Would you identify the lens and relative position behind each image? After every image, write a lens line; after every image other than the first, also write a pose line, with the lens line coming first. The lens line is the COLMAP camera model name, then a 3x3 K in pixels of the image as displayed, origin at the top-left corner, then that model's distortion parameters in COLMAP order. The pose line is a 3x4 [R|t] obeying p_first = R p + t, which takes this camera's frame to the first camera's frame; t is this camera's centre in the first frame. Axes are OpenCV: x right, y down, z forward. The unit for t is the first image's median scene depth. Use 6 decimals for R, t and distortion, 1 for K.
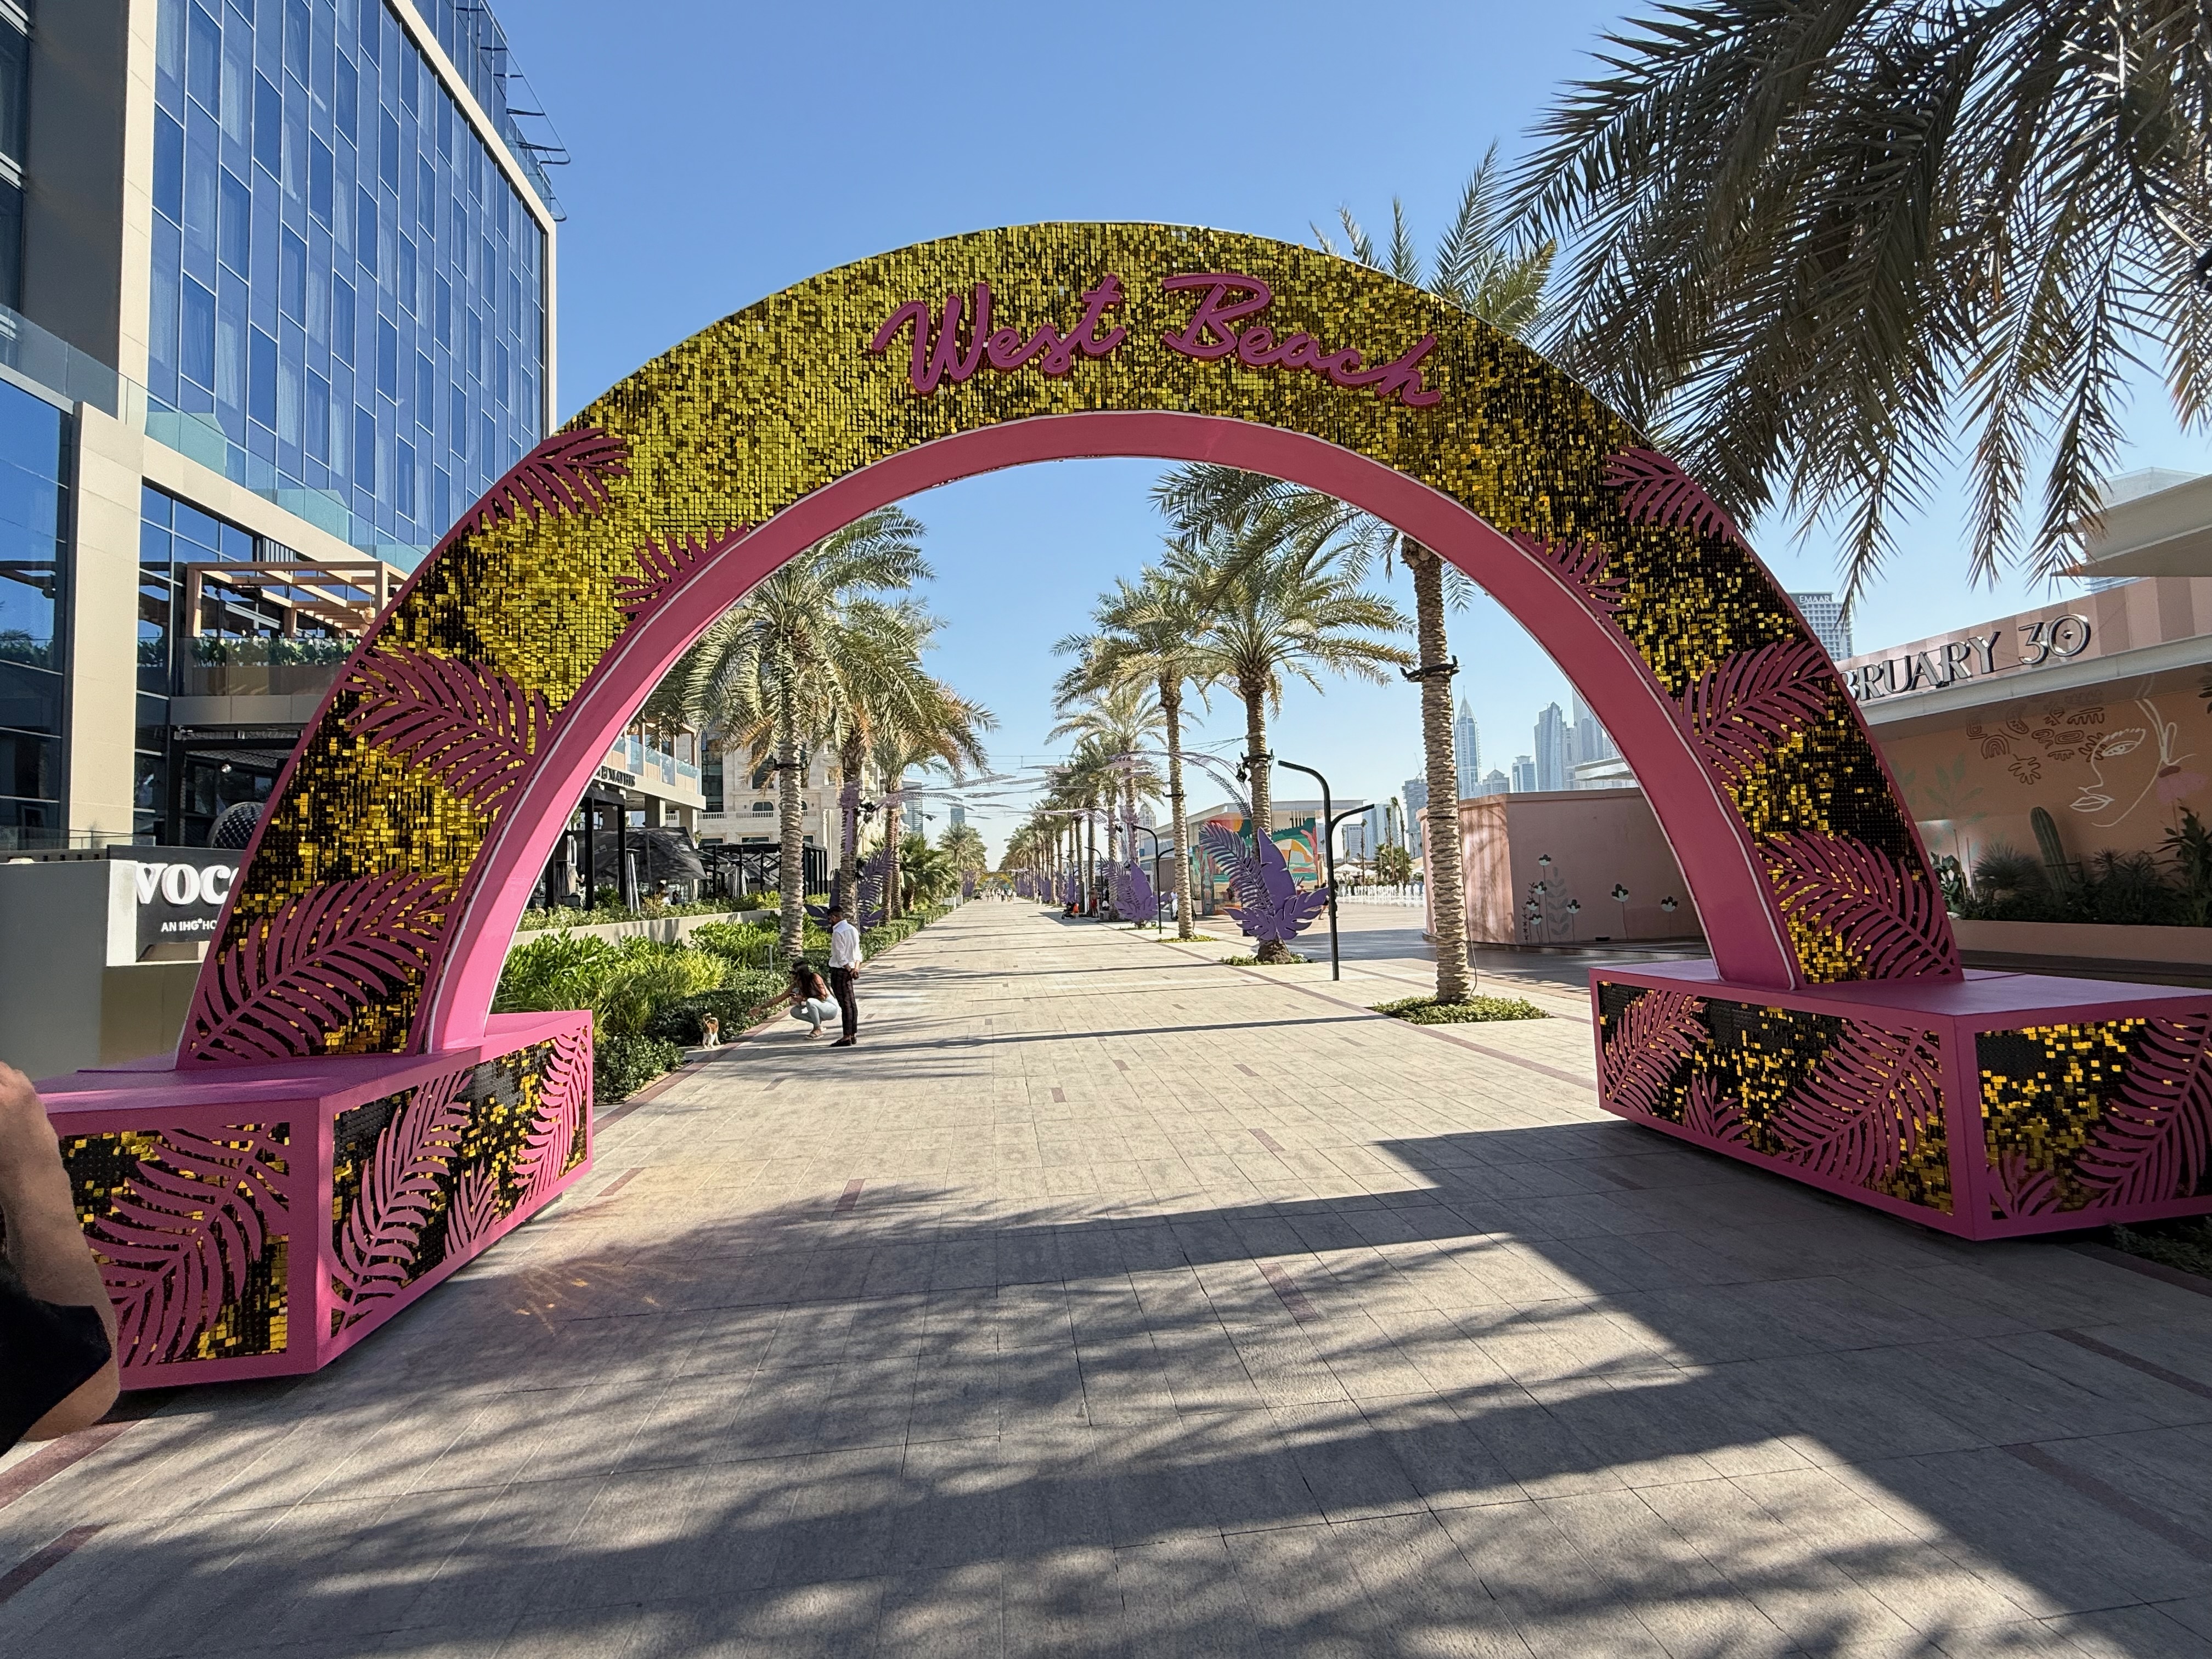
lens RADIAL K [[969.2, 0, 1106.0], [0, 969.2, 829.5], [0, 0, 1]] dist [-0.000574, -0.000033]
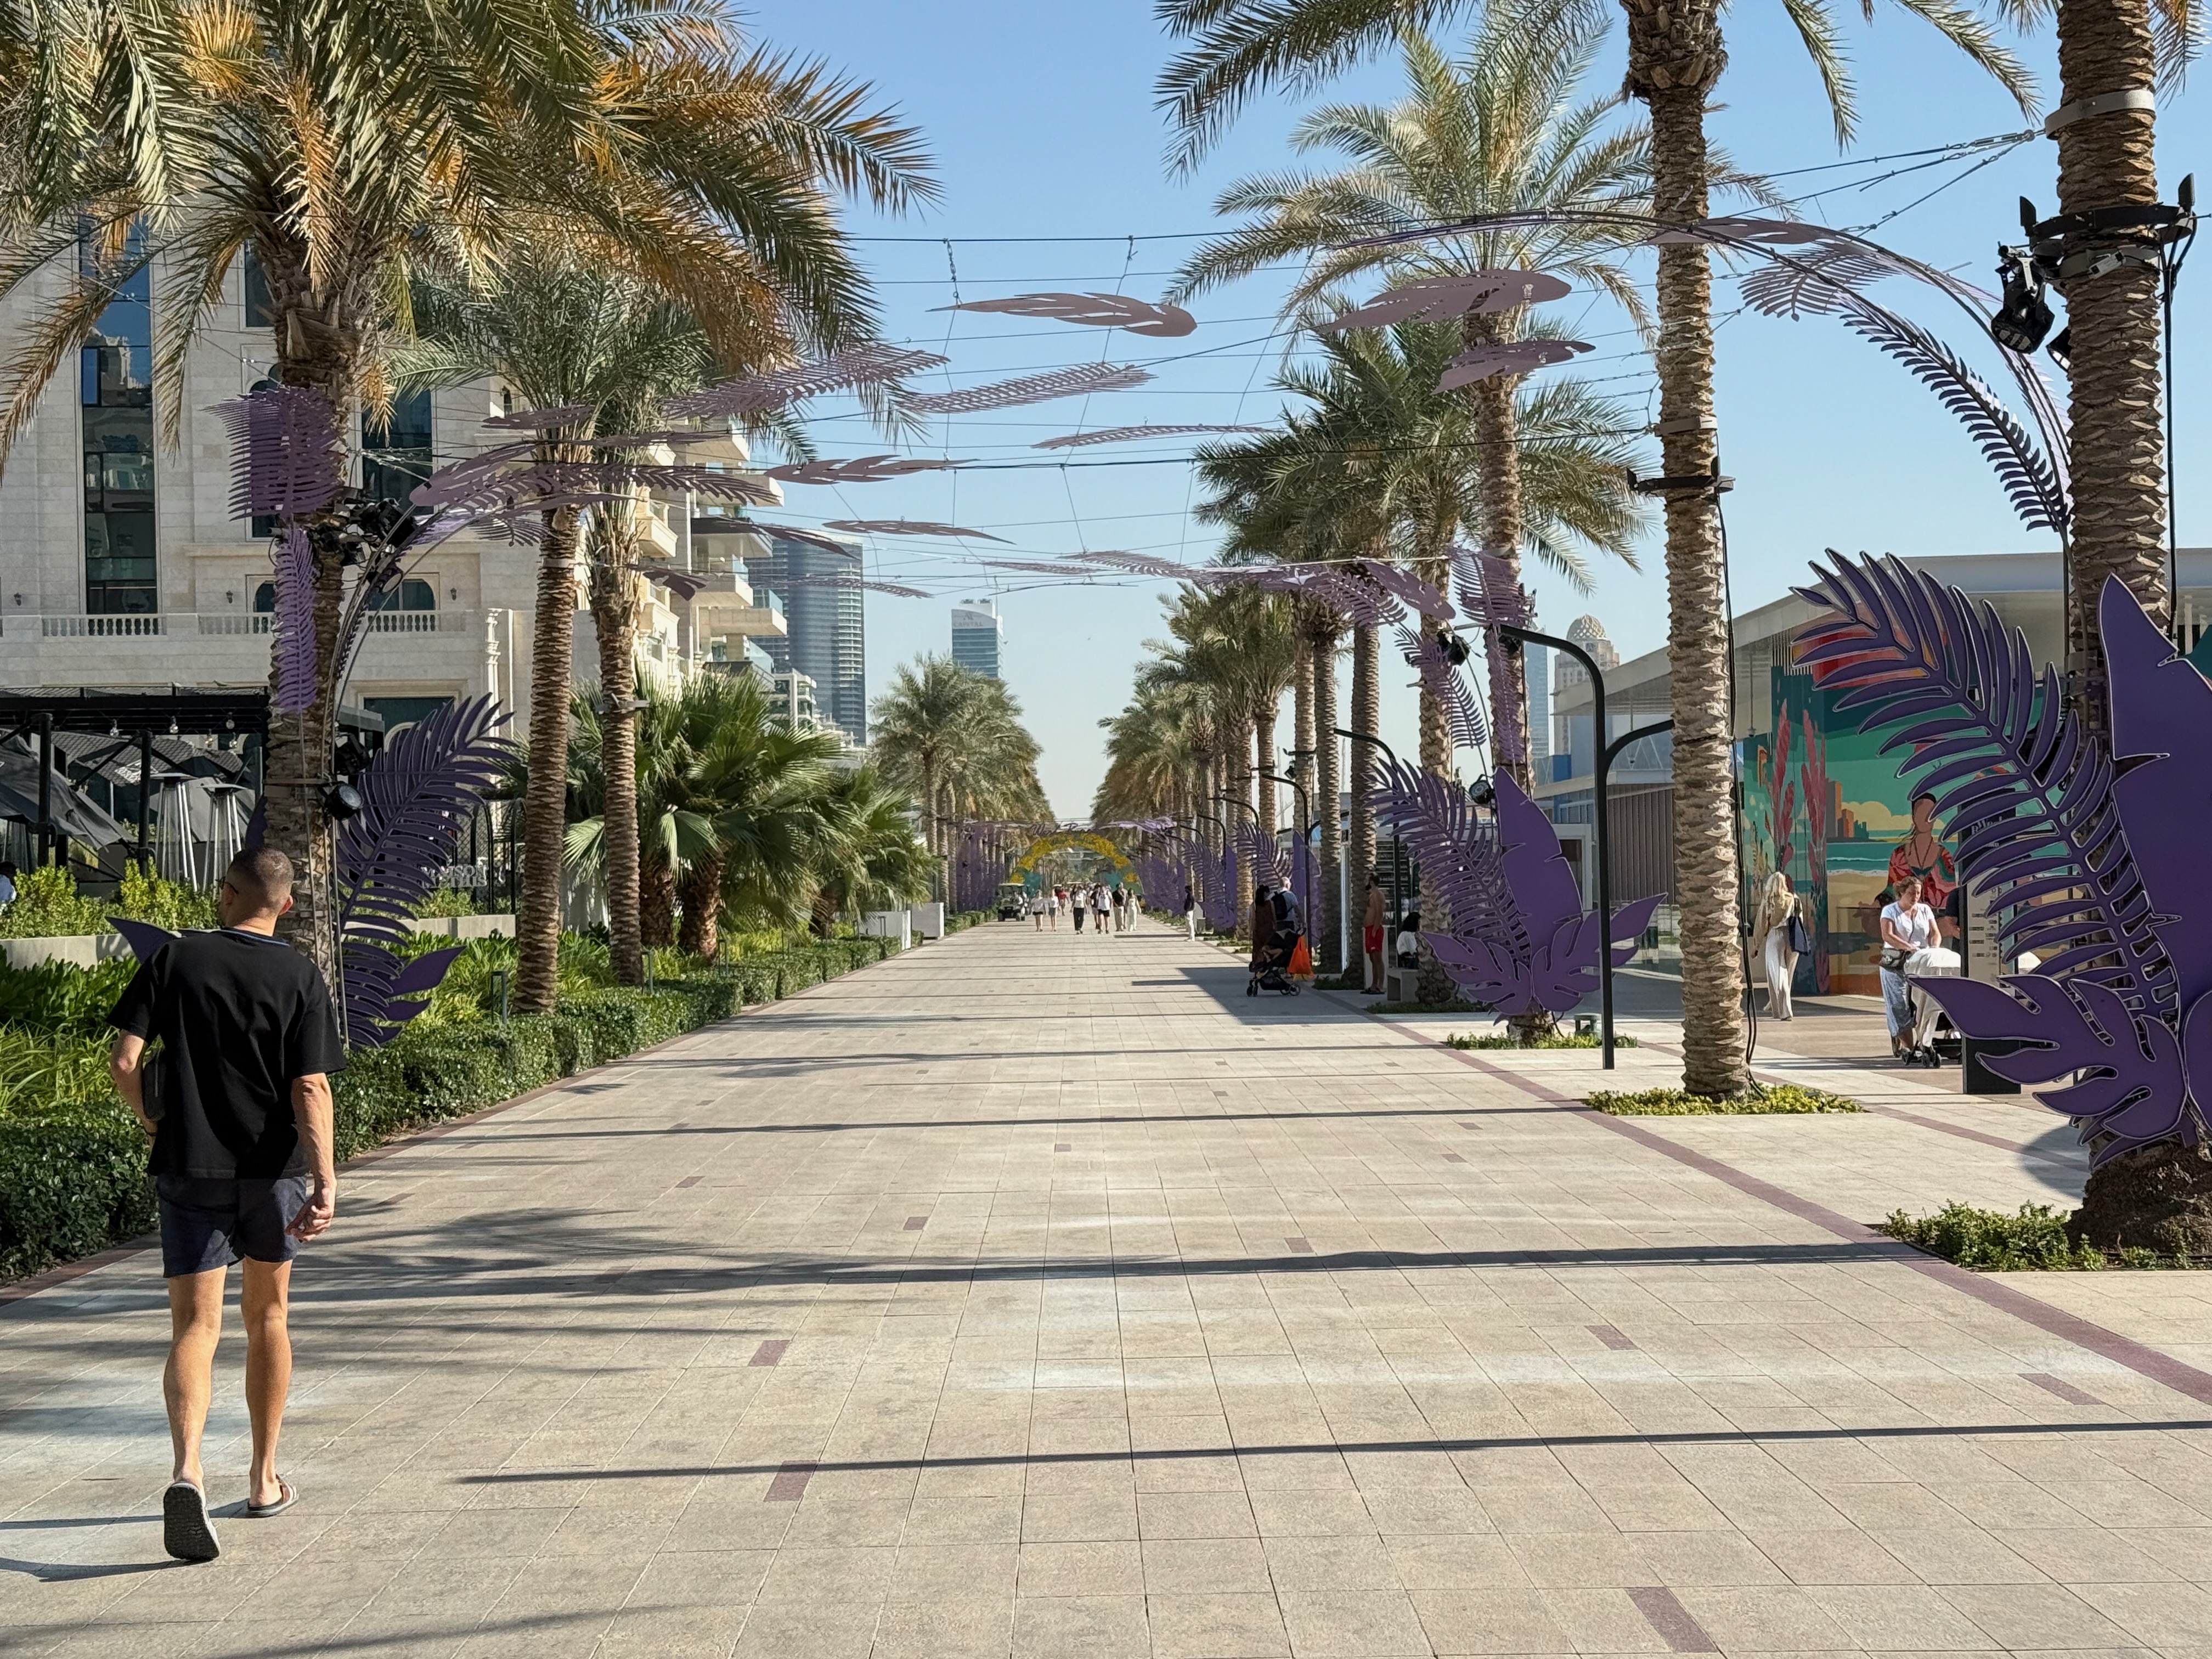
lens RADIAL K [[3112.0, 0, 1106.0], [0, 3112.0, 829.5], [0, 0, 1]] dist [0.017104, 0.039657]
pose [[0.993881, 0.016224, -0.109255, 0.010984], [-0.011689, 0.999048, 0.042022, 0.011445], [0.109833, -0.040488, 0.993125, 0.152920]]
